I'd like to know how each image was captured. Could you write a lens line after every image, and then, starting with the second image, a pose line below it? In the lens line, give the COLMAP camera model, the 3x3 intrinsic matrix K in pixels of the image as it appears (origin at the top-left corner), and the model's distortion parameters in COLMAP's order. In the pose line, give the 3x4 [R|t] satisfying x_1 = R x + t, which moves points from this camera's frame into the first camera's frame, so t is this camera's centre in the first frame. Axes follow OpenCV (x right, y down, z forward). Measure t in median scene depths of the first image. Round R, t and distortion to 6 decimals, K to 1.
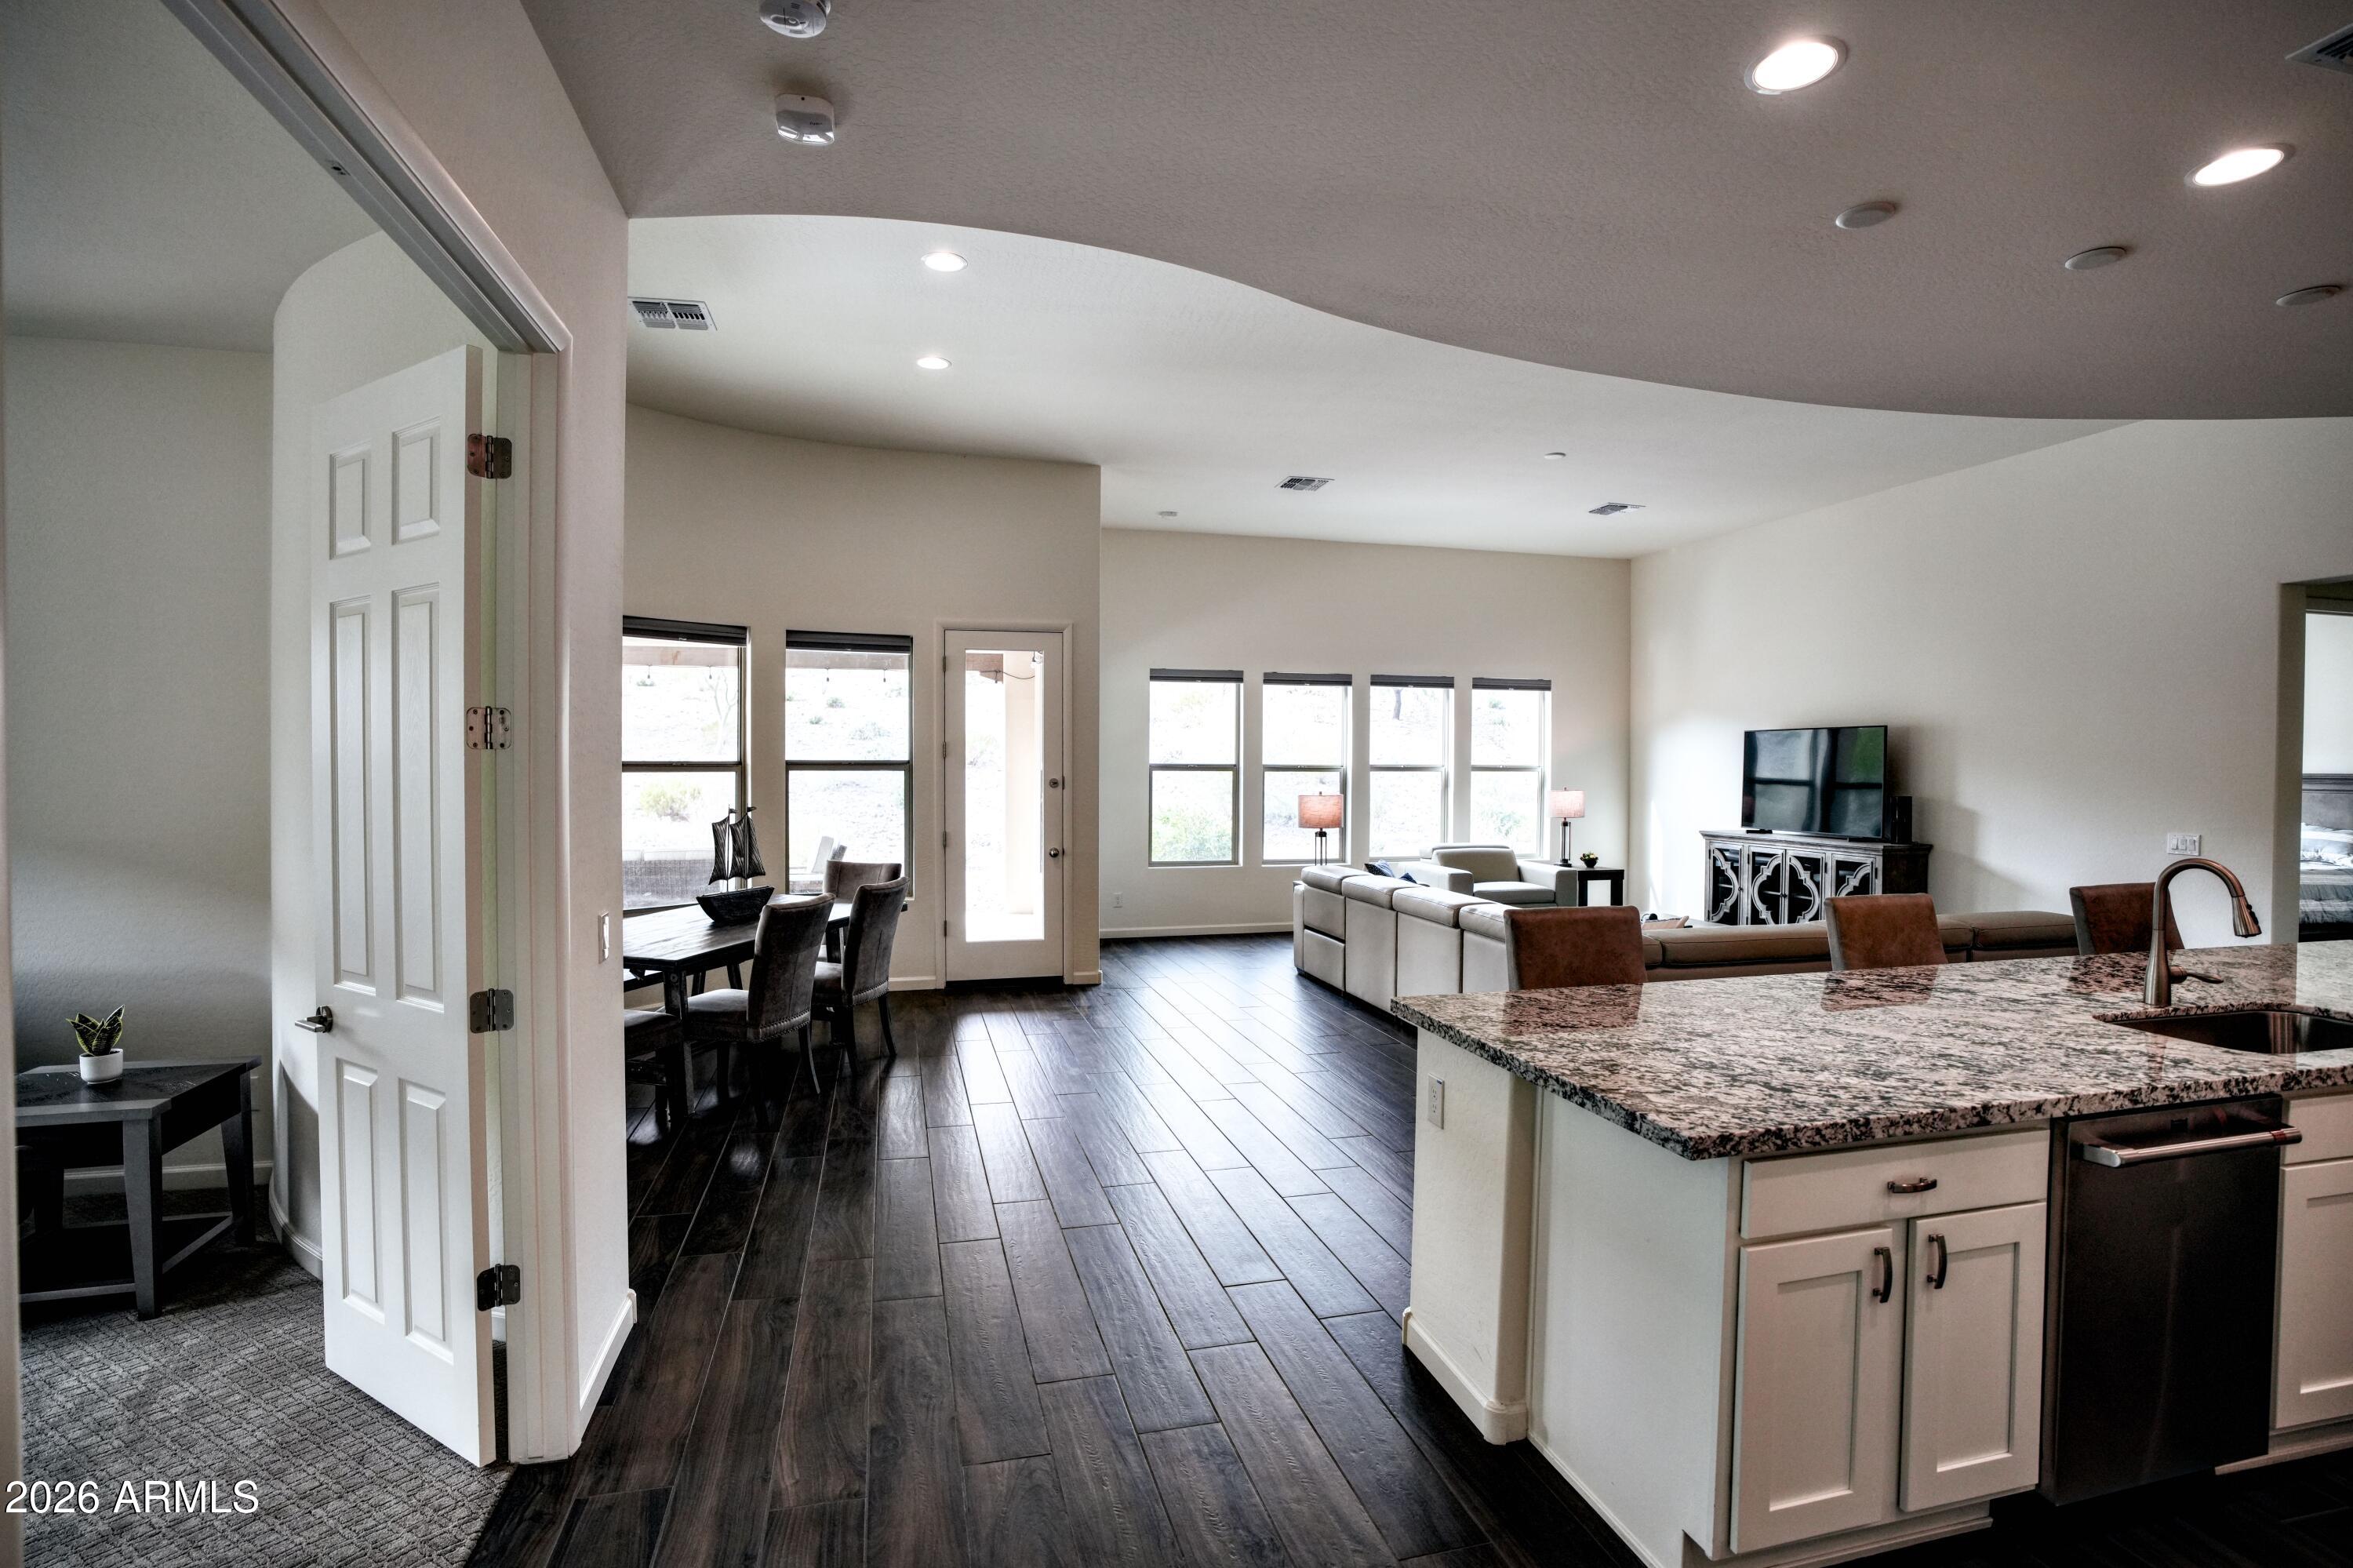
lens RADIAL K [[1089.5, 0, 1173.4], [0, 1089.5, 772.2], [0, 0, 1]] dist [-0.050140, 0.008934]
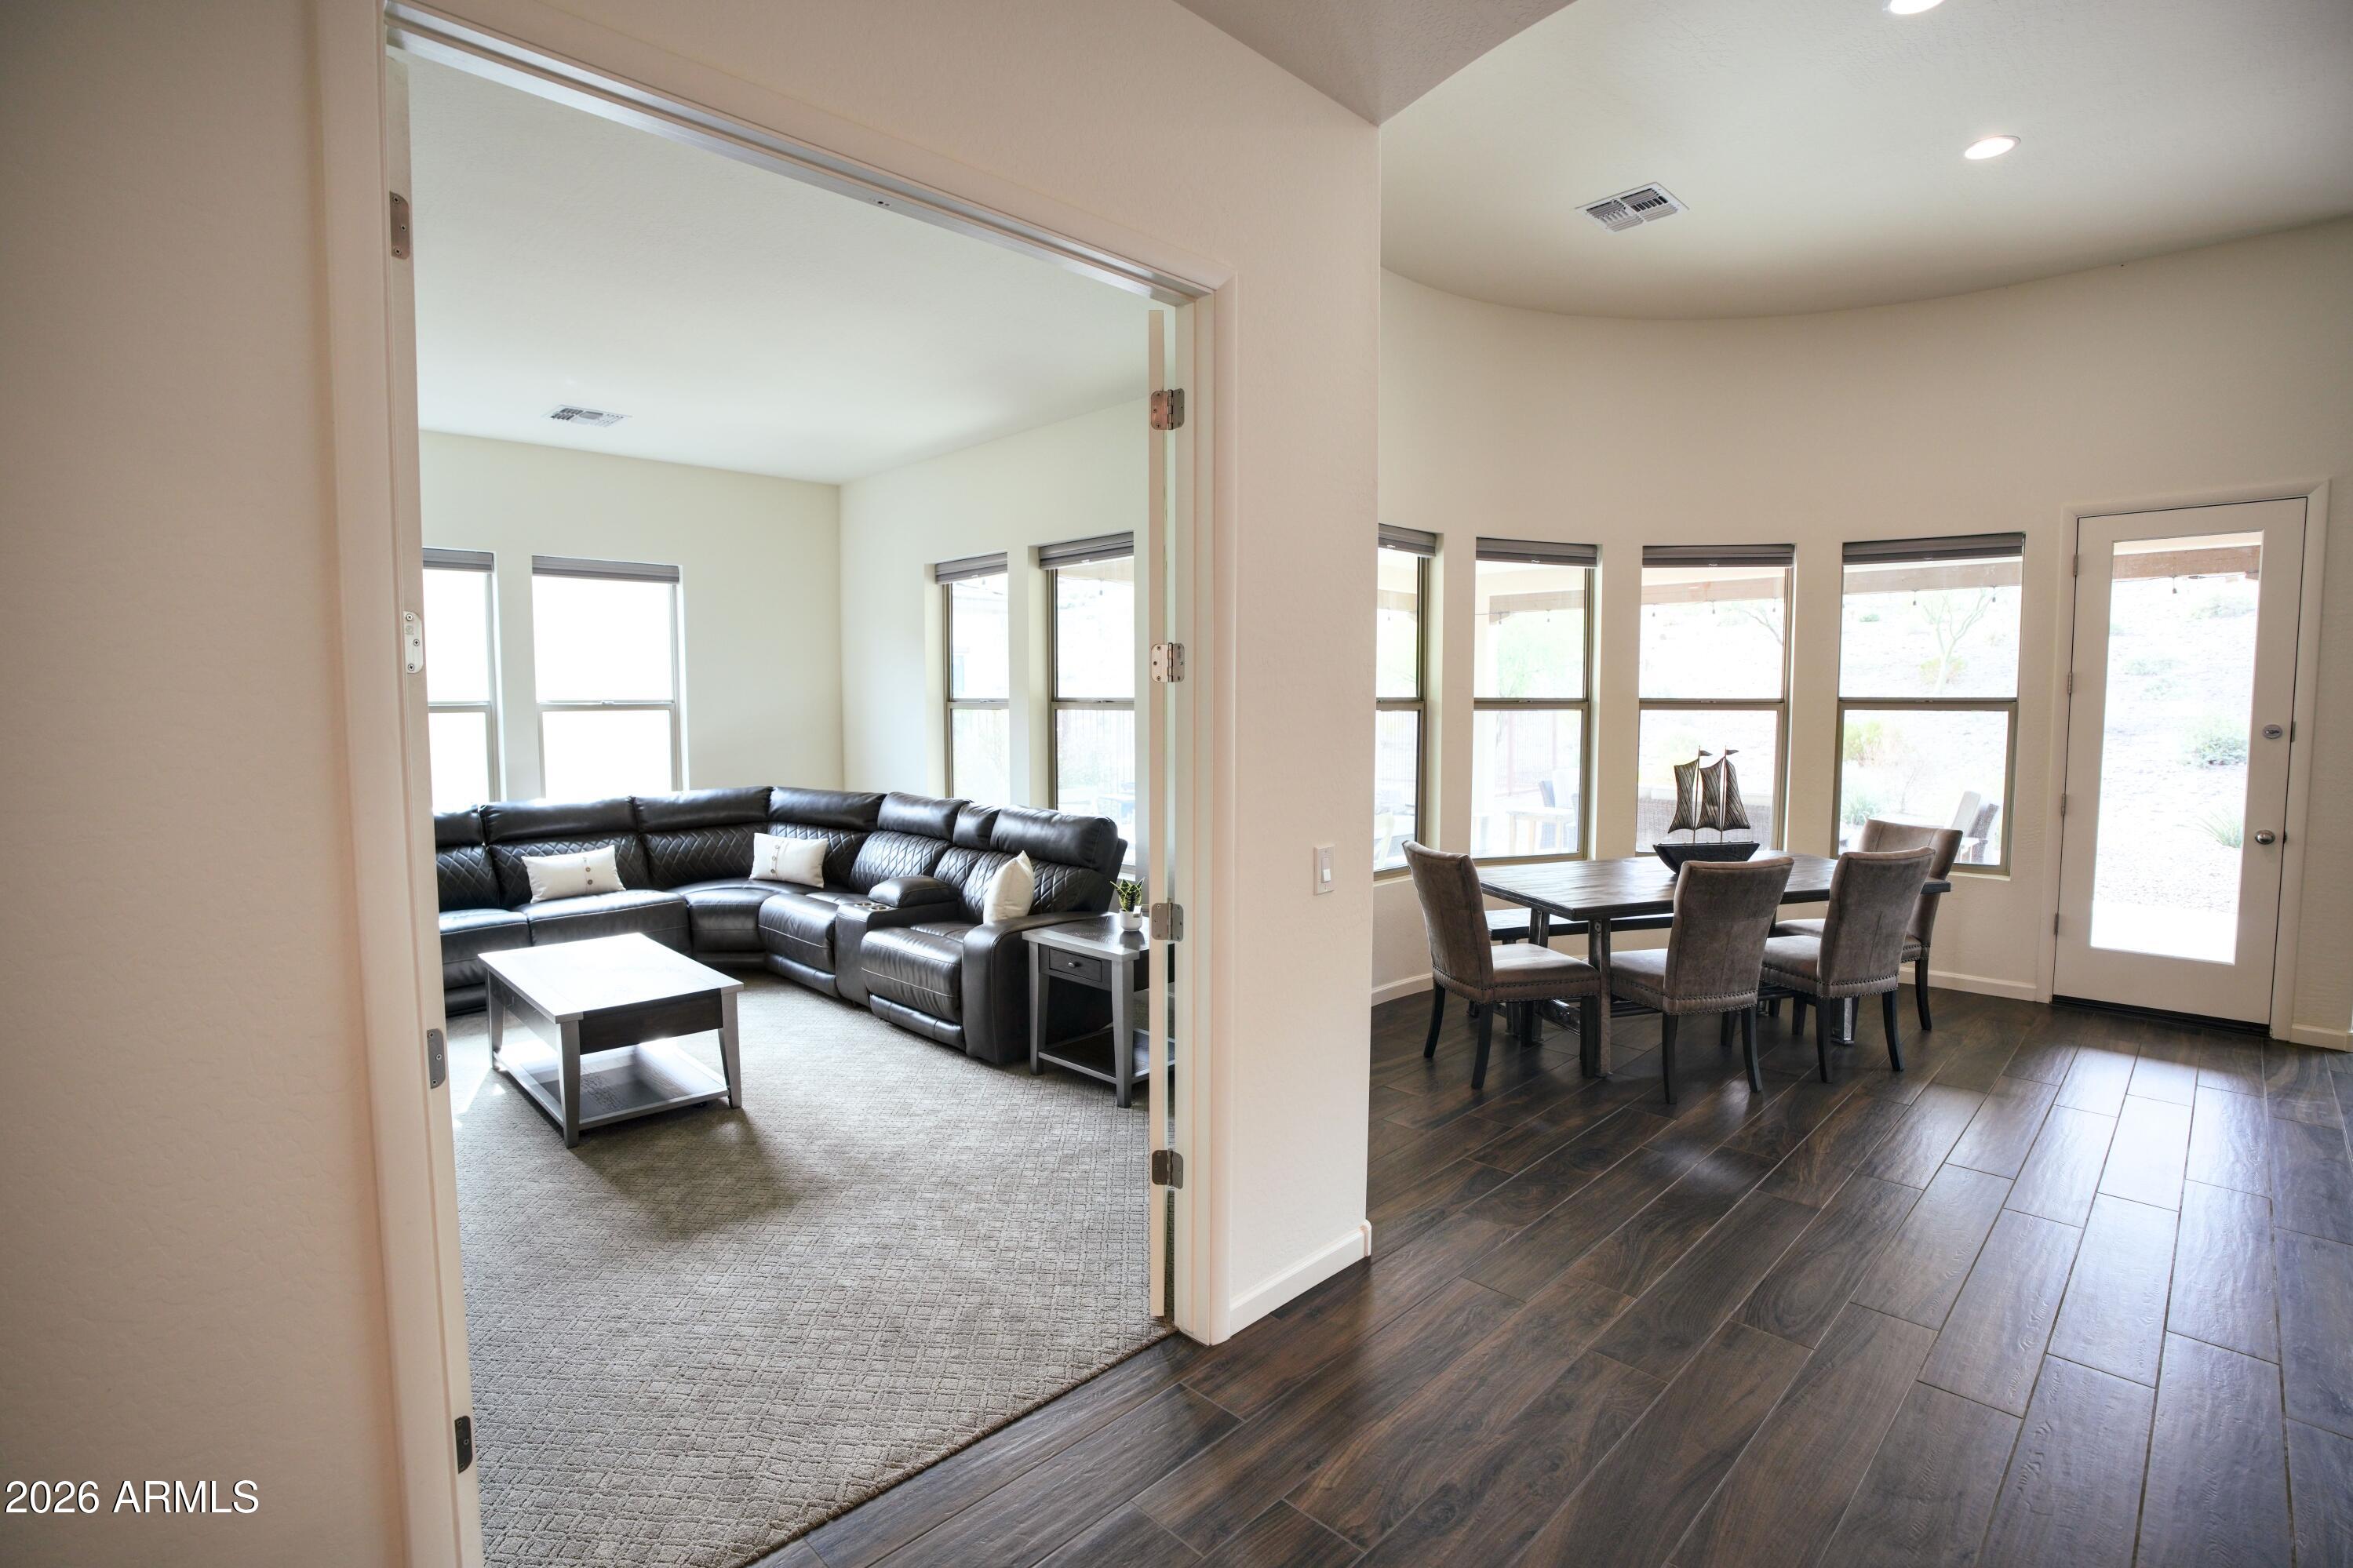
lens RADIAL K [[1089.3, 0, 1163.1], [0, 1089.3, 783.2], [0, 0, 1]] dist [-0.050140, 0.008934]
pose [[0.523325, 0.061576, -0.849905, 0.077498], [-0.004233, 0.997561, 0.069667, -0.000116], [0.852122, -0.032861, 0.522310, 0.103718]]
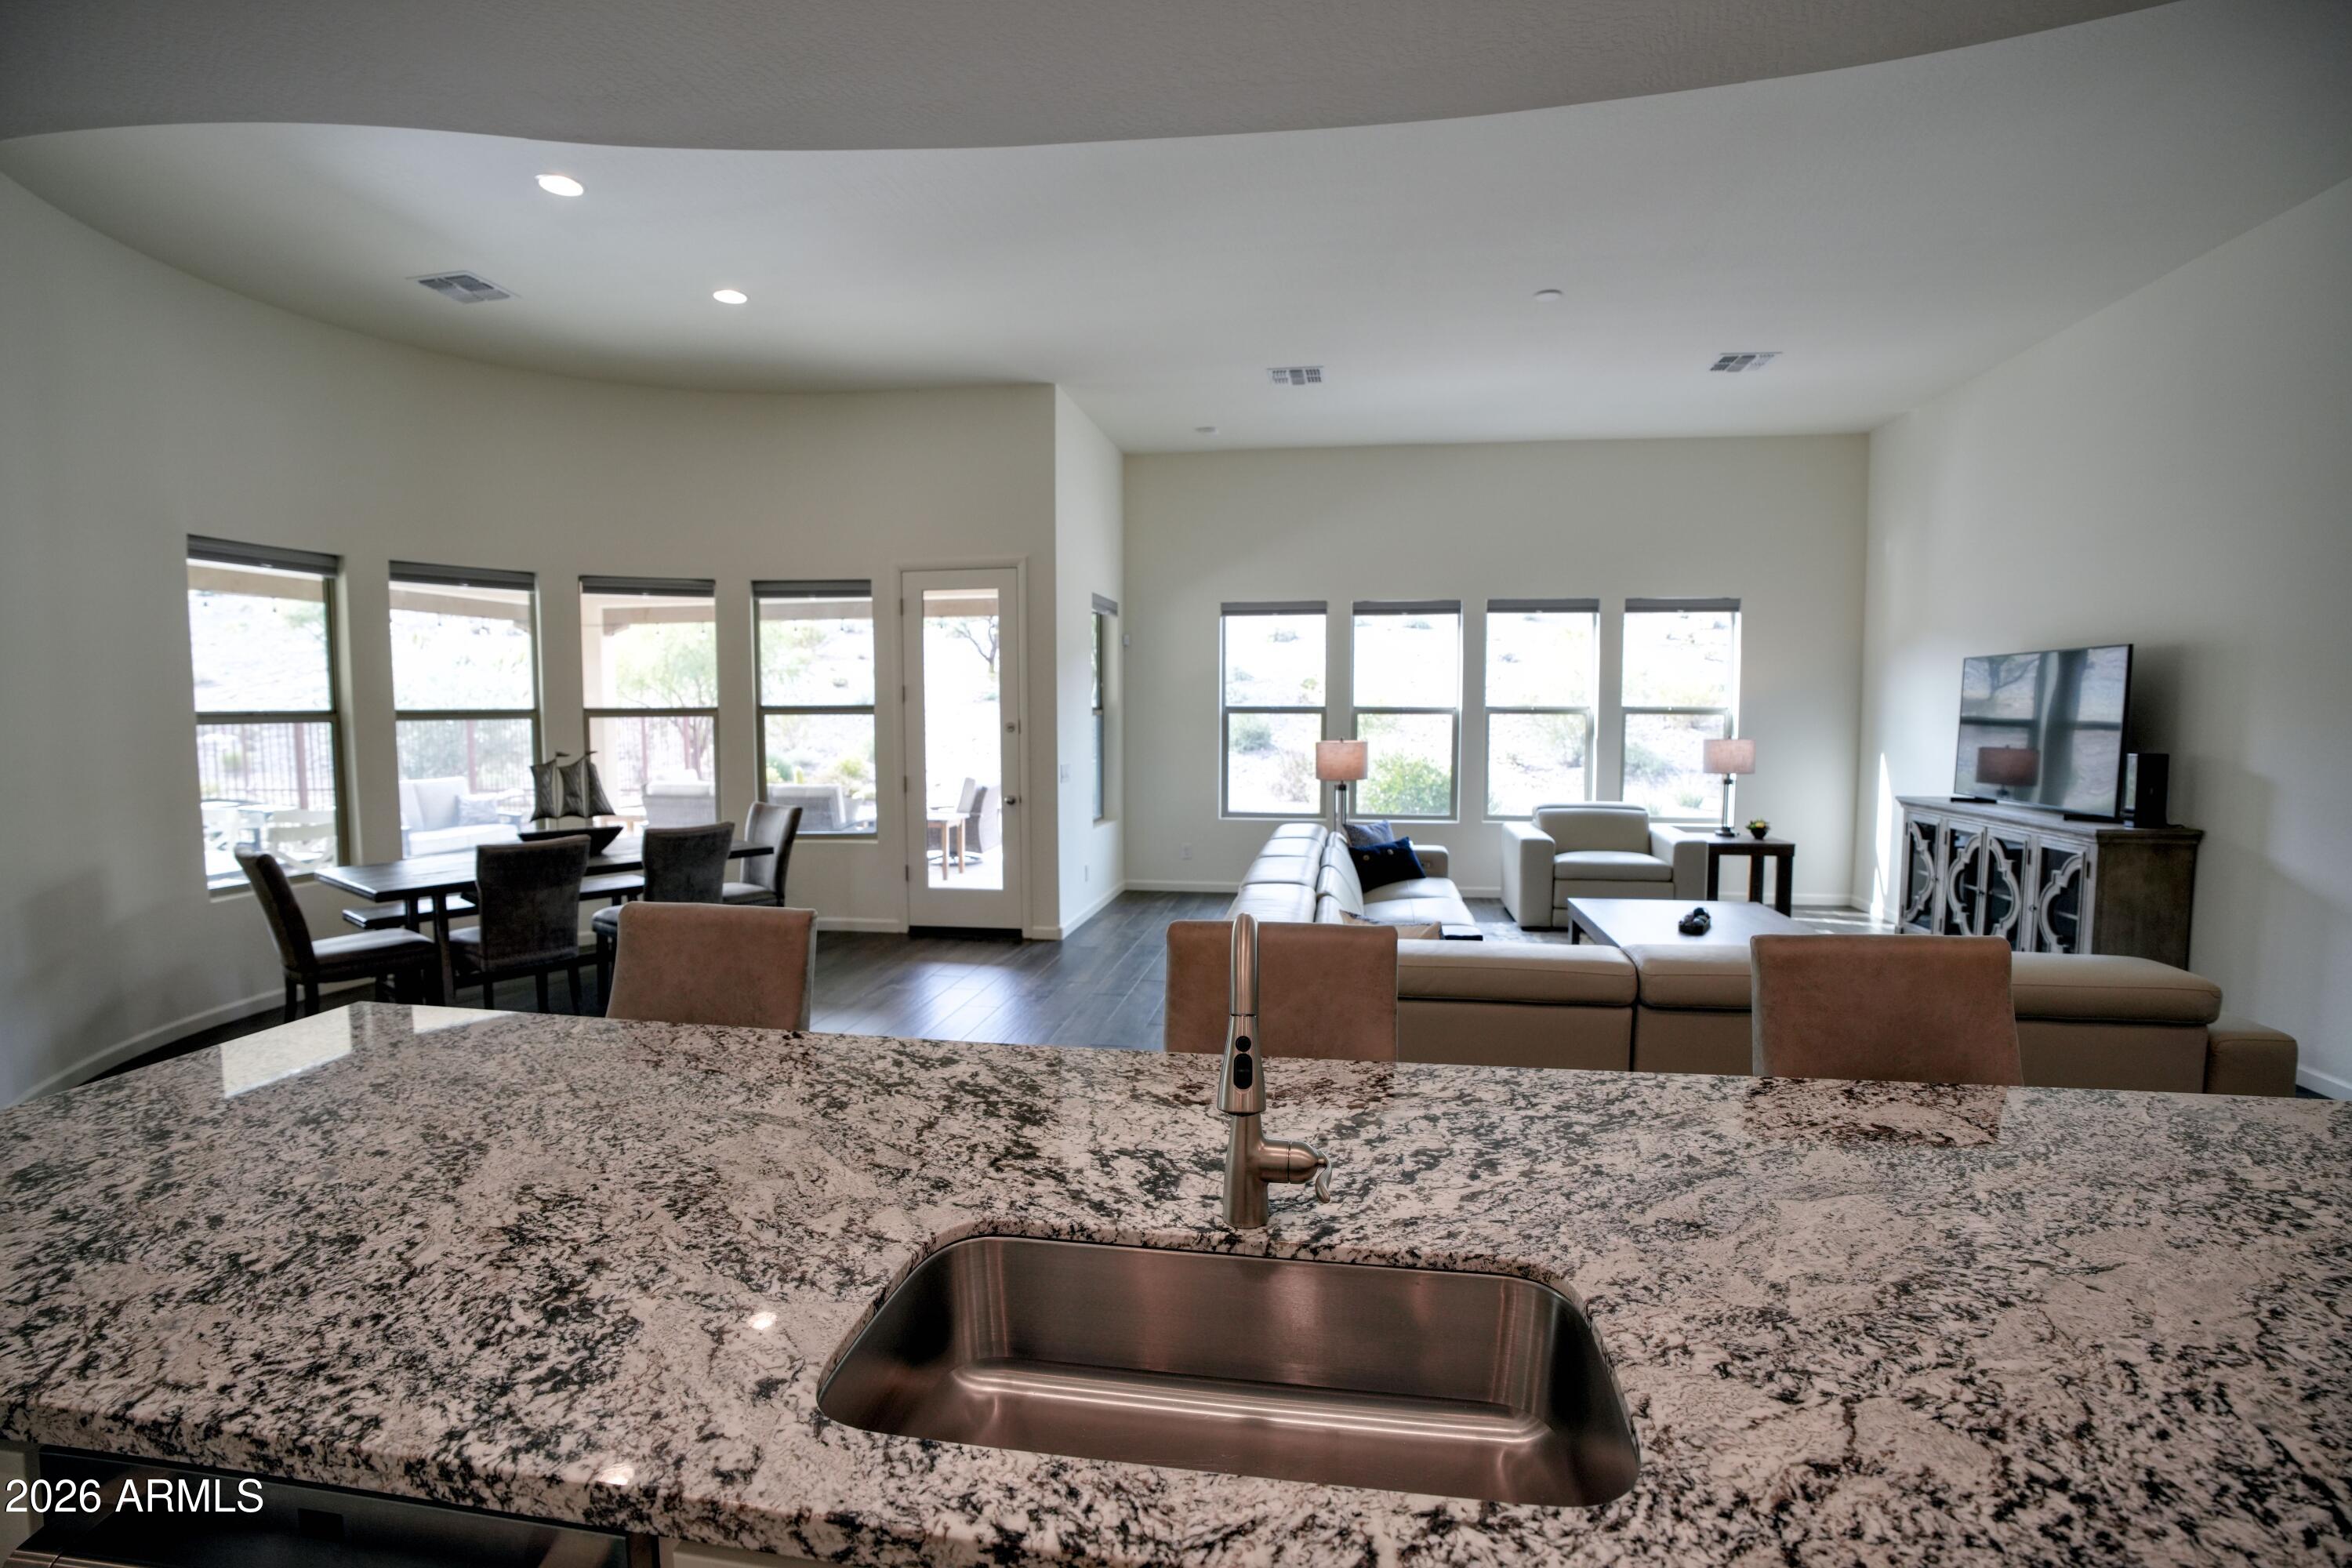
lens RADIAL K [[1089.0, 0, 1167.6], [0, 1089.0, 783.3], [0, 0, 1]] dist [-0.050140, 0.008934]
pose [[0.920768, 0.024264, -0.389356, 0.397314], [0.001313, 0.997865, 0.065290, -0.003422], [0.390109, -0.060628, 0.918771, 0.178398]]
